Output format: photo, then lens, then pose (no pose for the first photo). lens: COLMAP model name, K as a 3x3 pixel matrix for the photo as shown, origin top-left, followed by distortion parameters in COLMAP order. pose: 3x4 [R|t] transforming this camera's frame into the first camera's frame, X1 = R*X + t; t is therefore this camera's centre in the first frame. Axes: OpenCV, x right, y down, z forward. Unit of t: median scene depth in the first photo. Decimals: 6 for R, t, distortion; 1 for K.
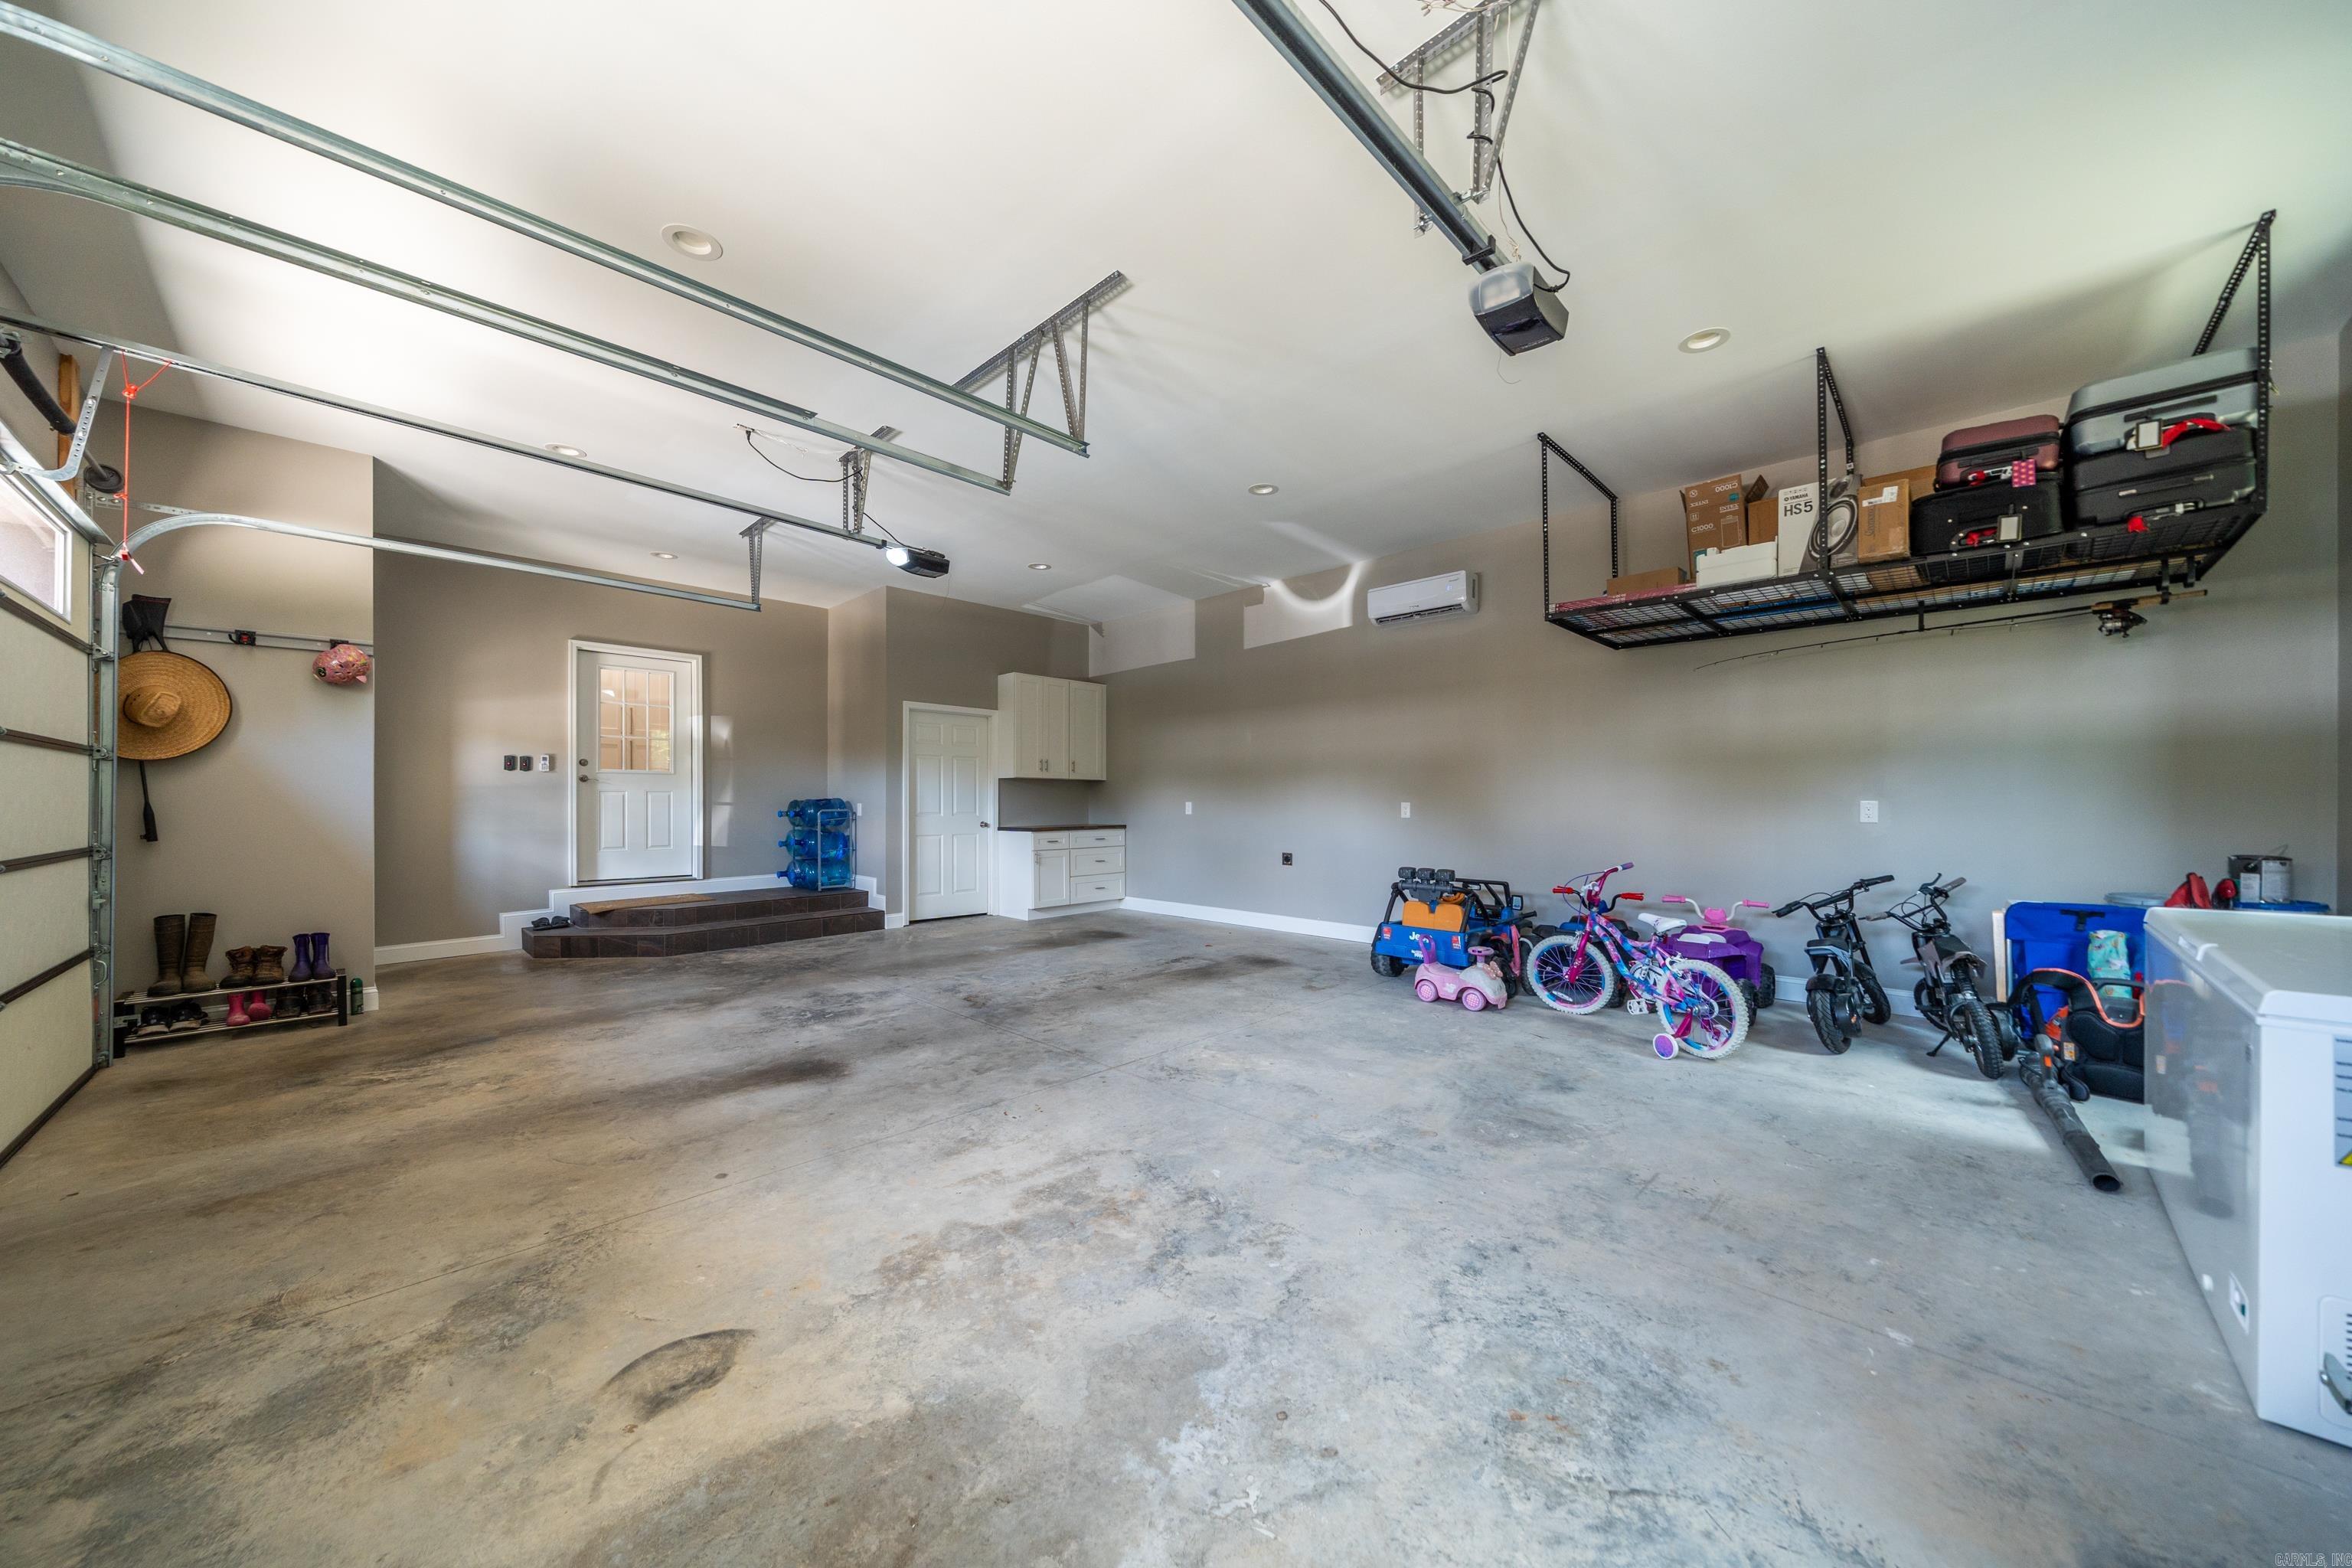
lens RADIAL K [[809.7, 0, 1177.2], [0, 809.7, 812.6], [0, 0, 1]] dist [-0.001435, 0.000156]
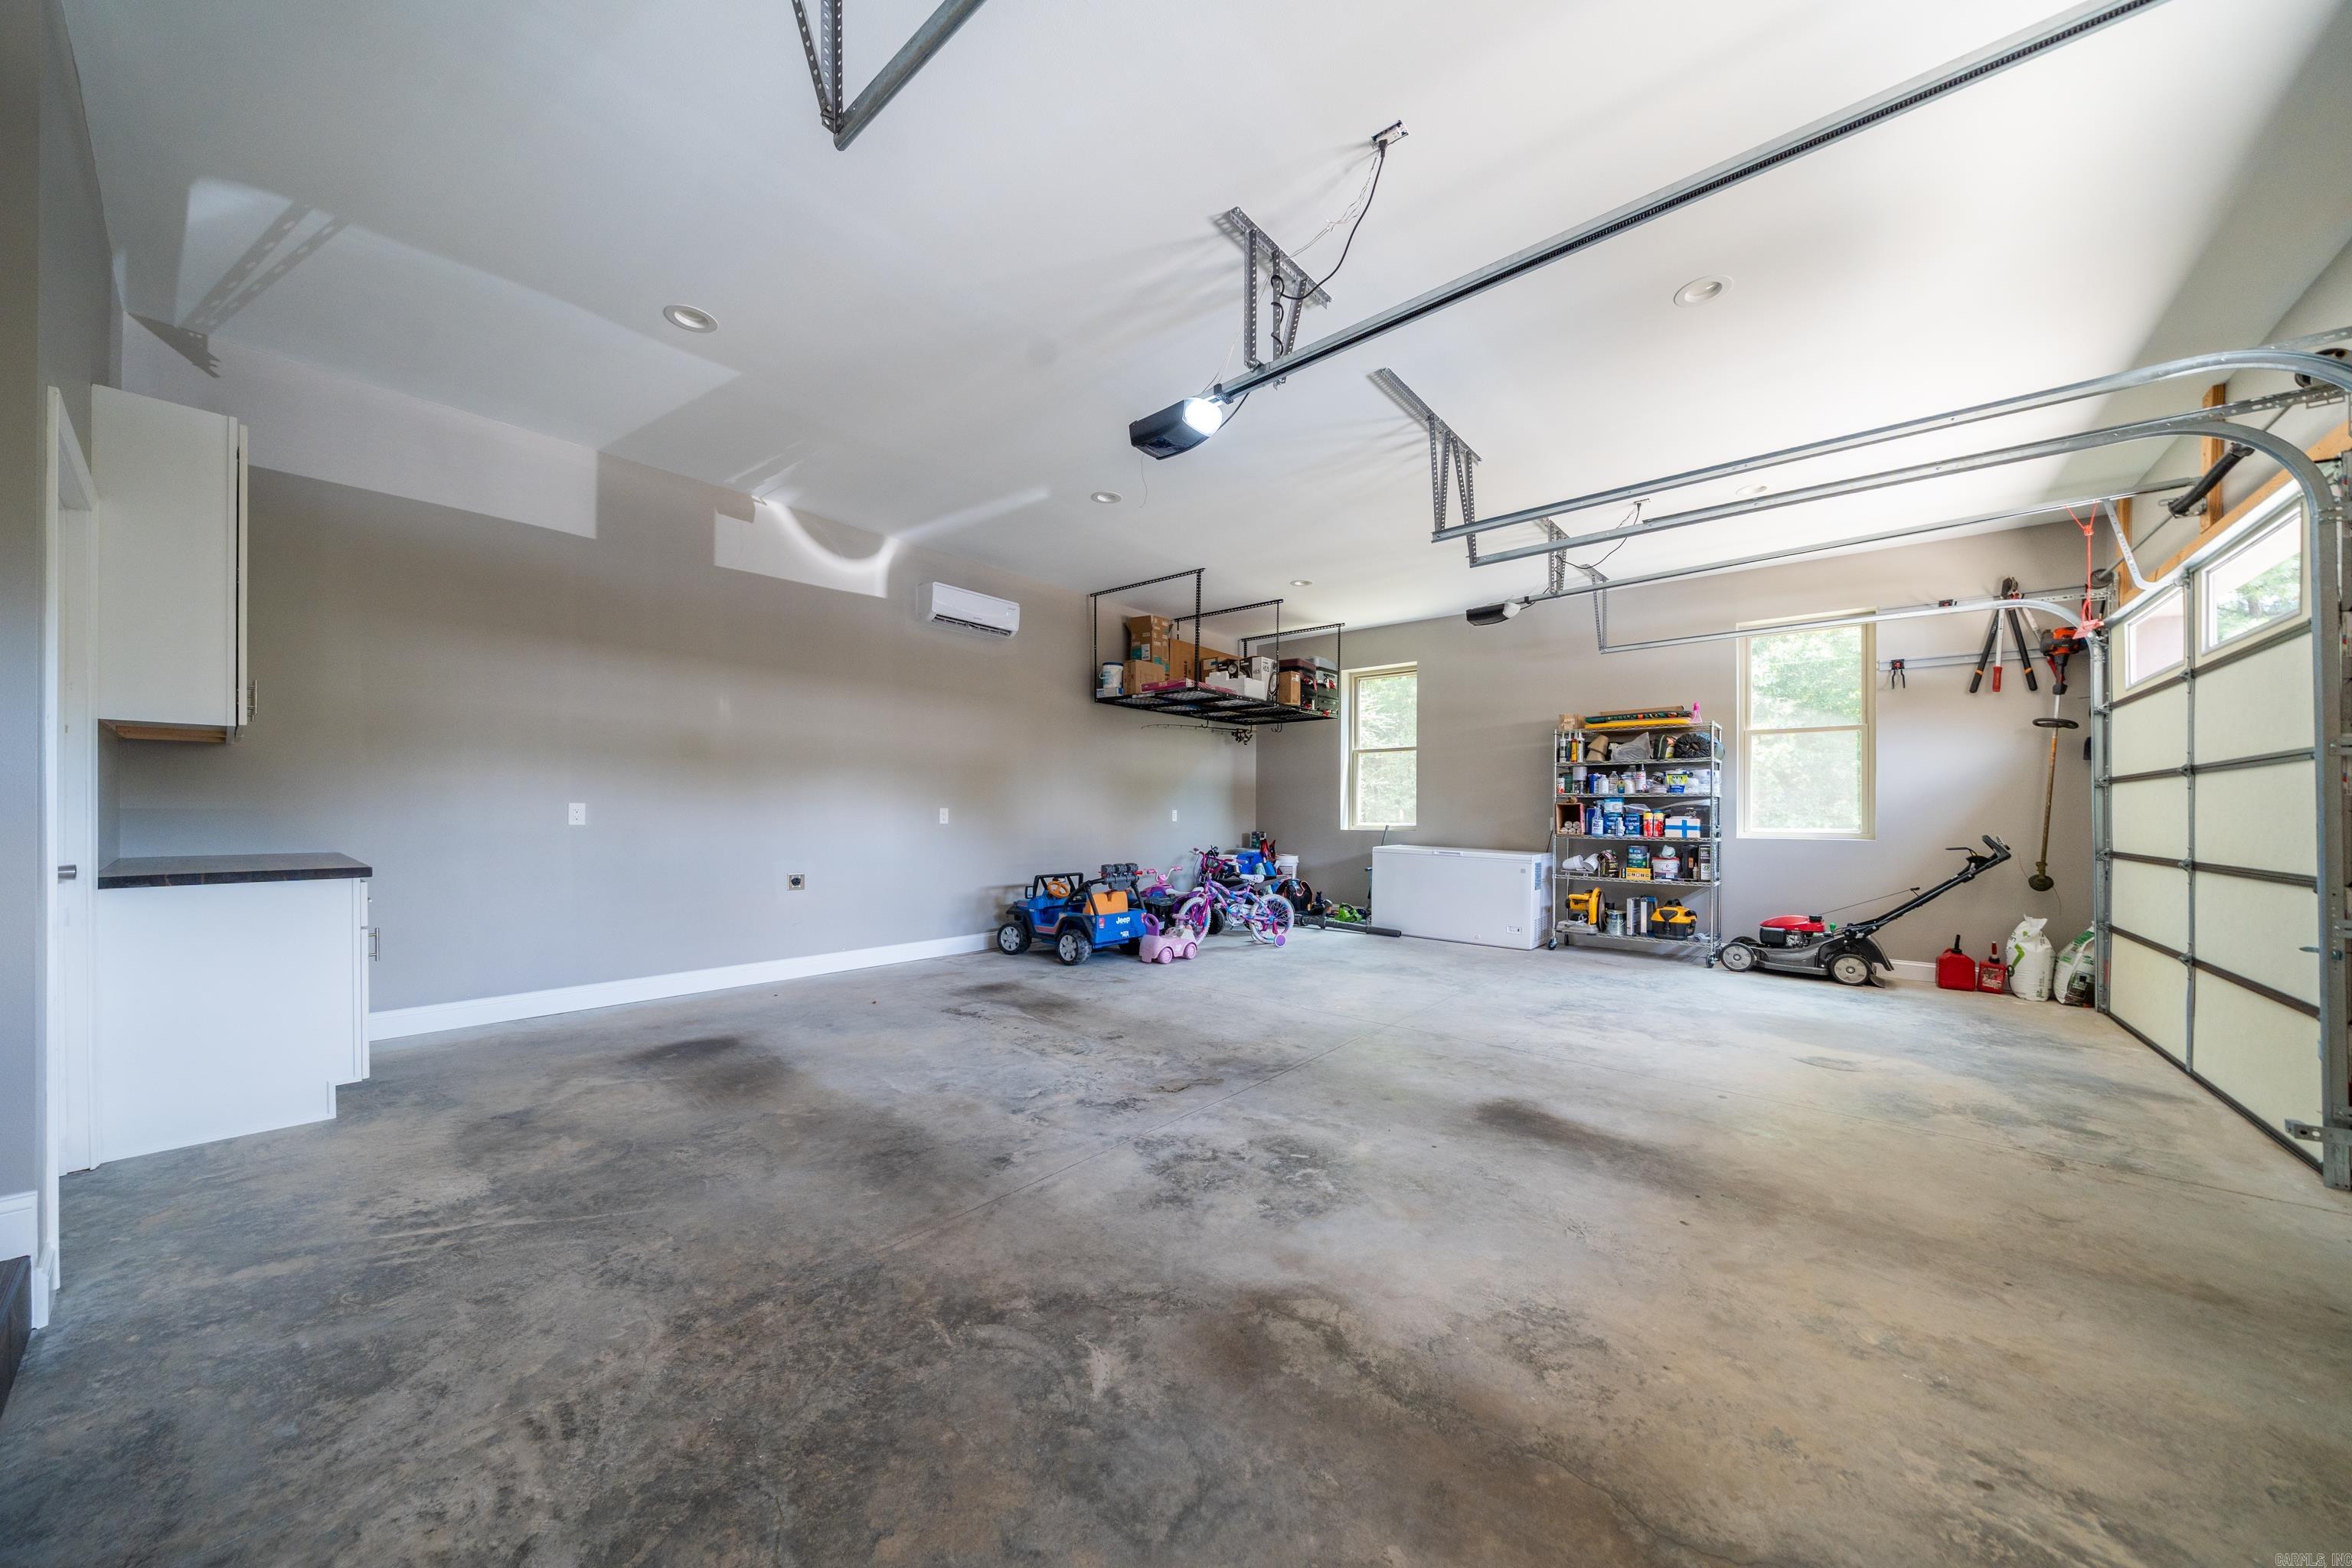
lens RADIAL K [[809.7, 0, 1177.2], [0, 809.7, 812.6], [0, 0, 1]] dist [-0.001435, 0.000156]
pose [[-0.085469, -0.000068, 0.996341, -1.089592], [0.001206, 0.999999, 0.000172, -0.010432], [-0.996340, 0.001216, -0.085468, 1.207055]]
